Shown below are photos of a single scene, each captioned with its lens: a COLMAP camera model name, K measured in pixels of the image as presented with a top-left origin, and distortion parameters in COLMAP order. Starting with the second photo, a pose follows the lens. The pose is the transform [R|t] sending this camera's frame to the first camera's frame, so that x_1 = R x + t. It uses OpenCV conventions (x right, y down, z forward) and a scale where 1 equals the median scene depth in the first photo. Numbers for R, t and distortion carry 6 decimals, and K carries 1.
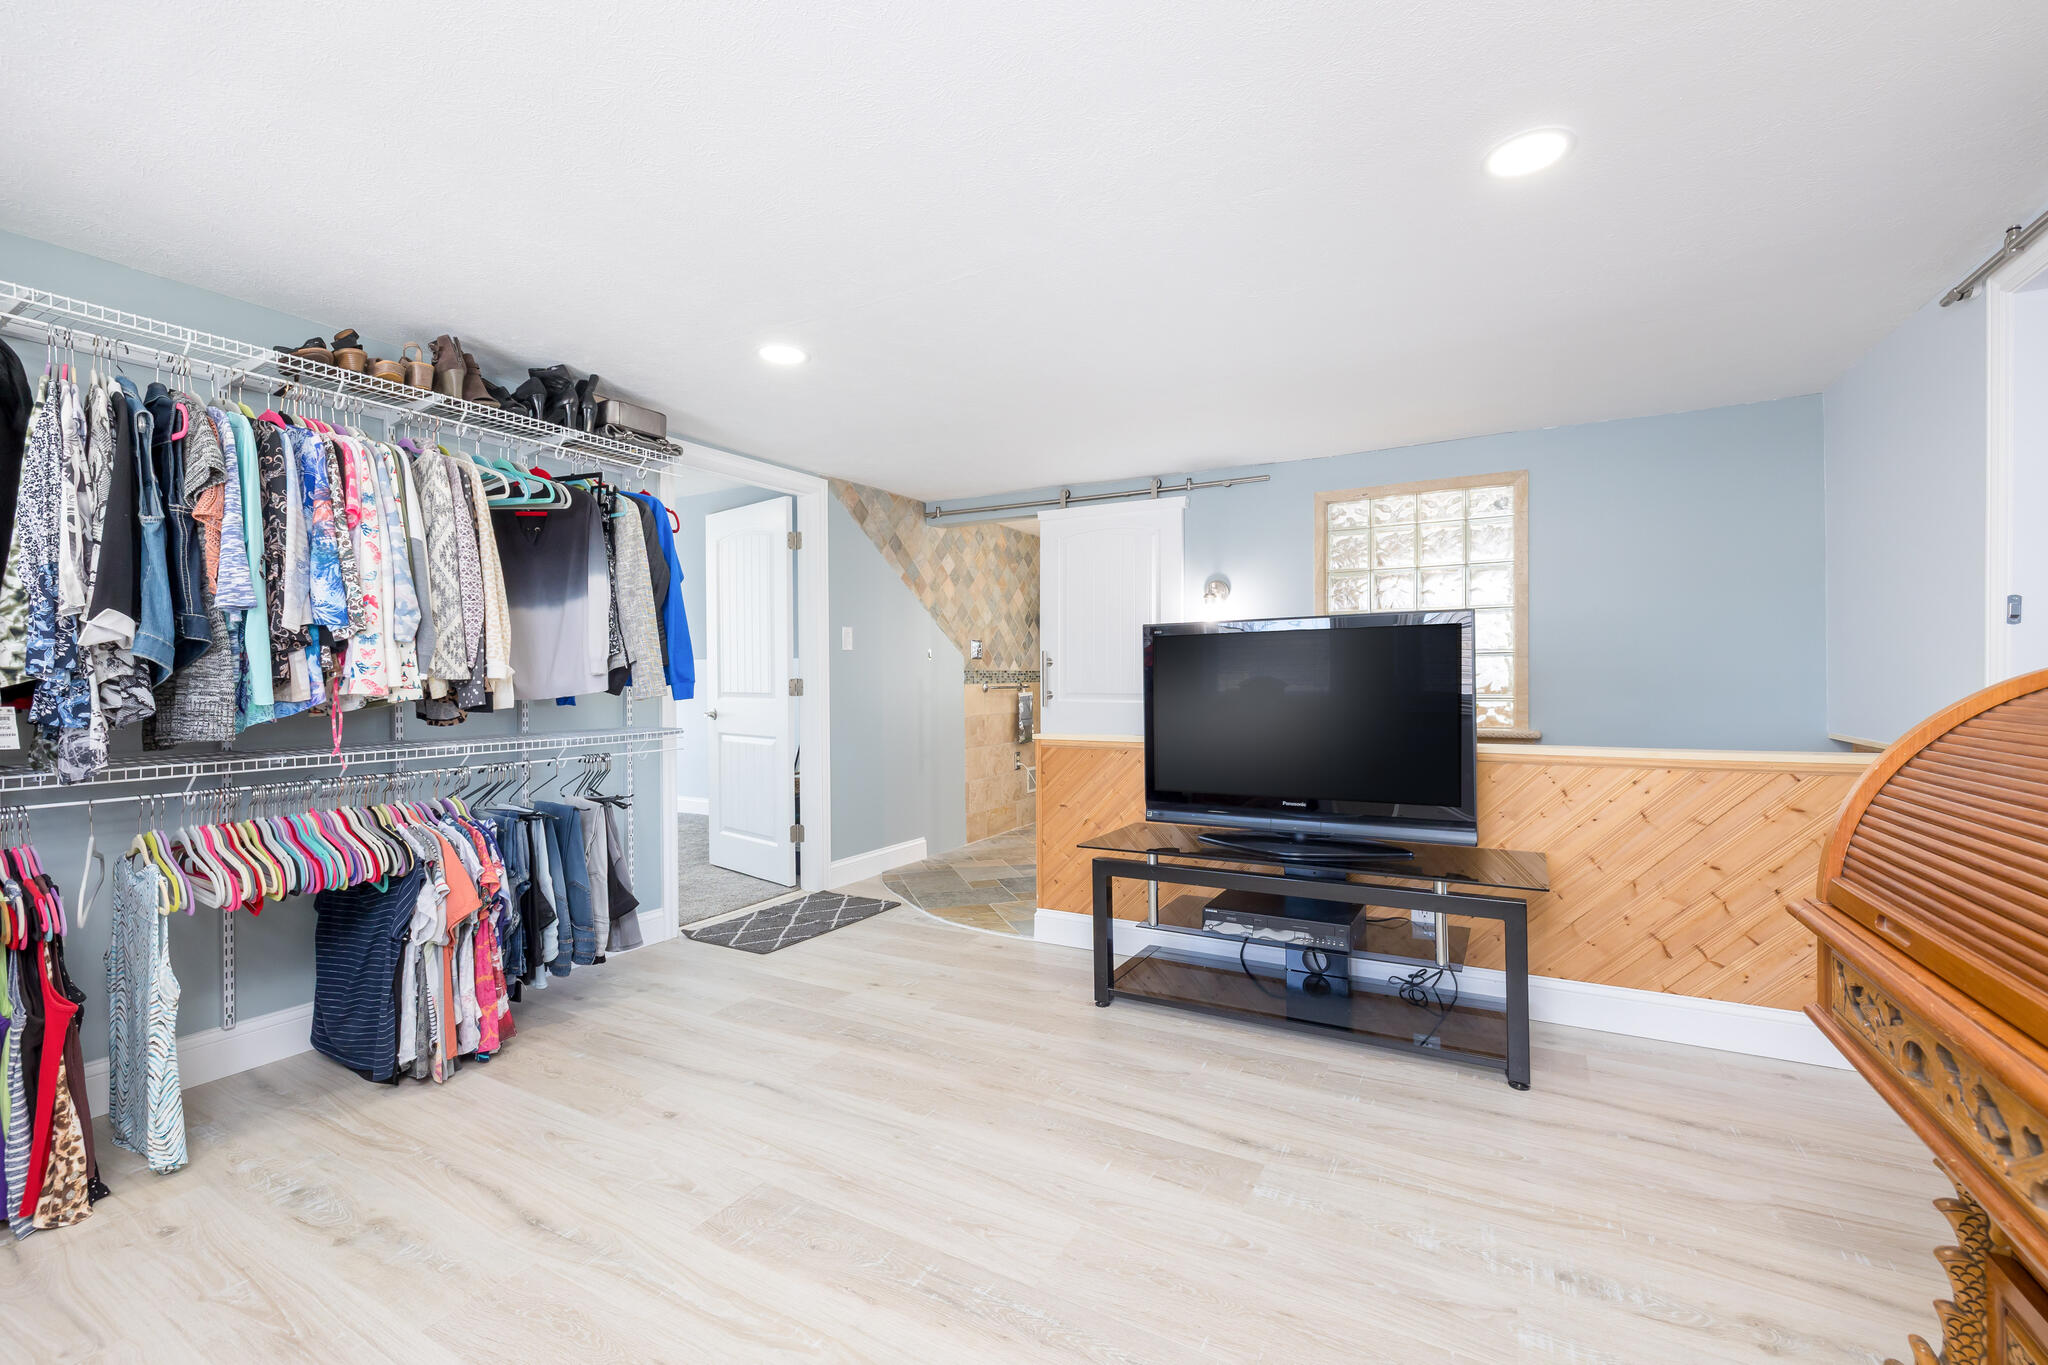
lens RADIAL K [[867.5, 0, 1022.8], [0, 867.5, 686.0], [0, 0, 1]] dist [-0.001156, 0.000091]
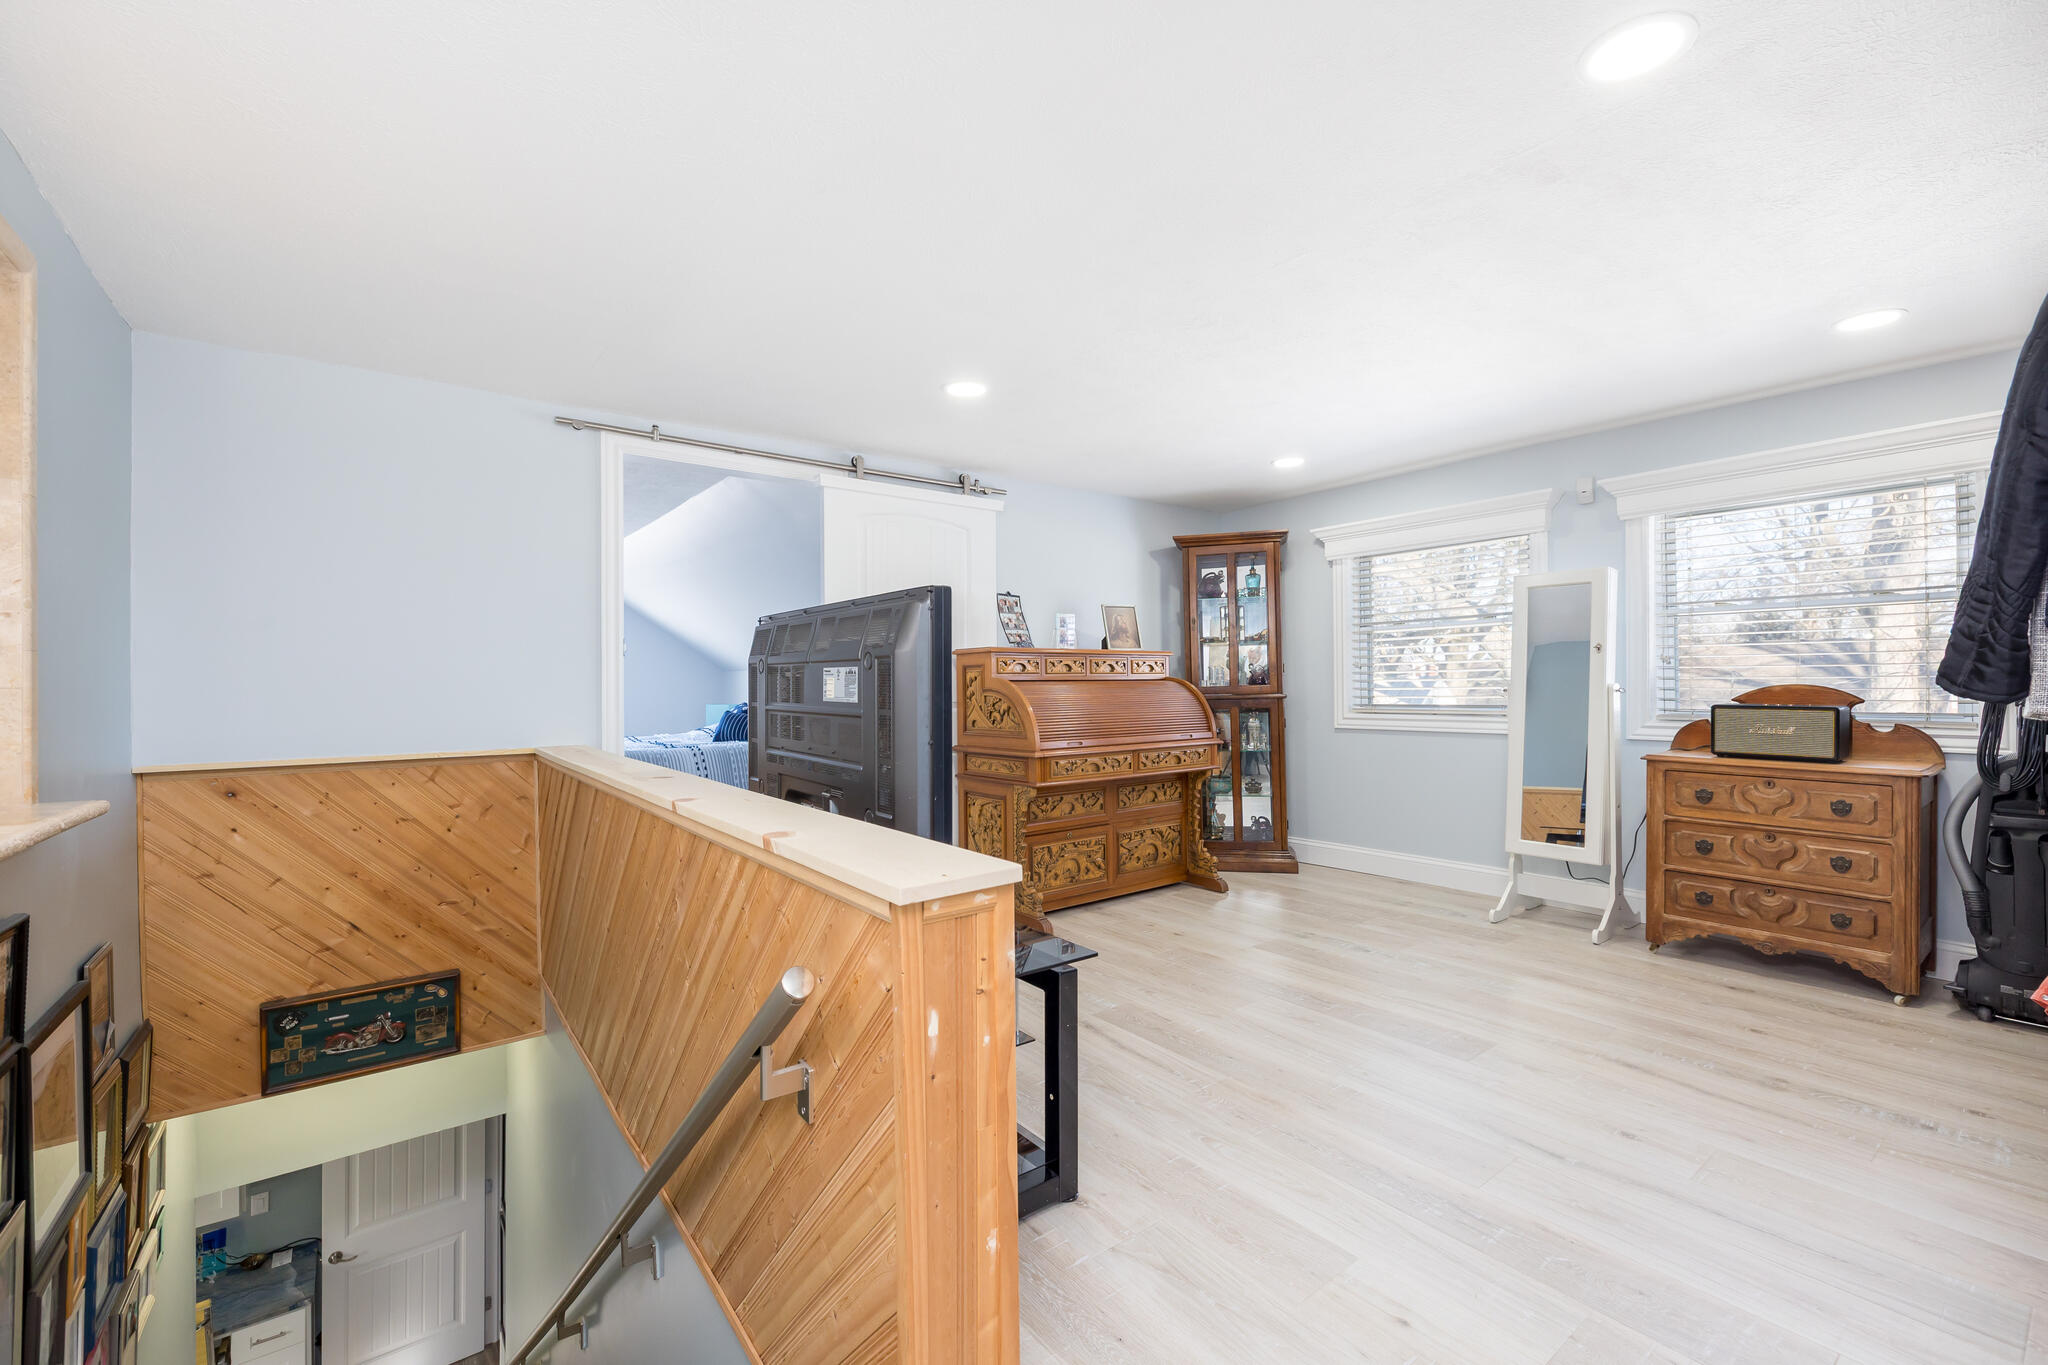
lens RADIAL K [[854.1, 0, 1022.9], [0, 854.1, 687.0], [0, 0, 1]] dist [0.000819, 0.000148]
pose [[-0.913972, 0.011073, 0.405626, -0.215487], [0.011265, 0.999935, -0.001913, -0.000549], [-0.405621, 0.002821, -0.914037, 2.477253]]
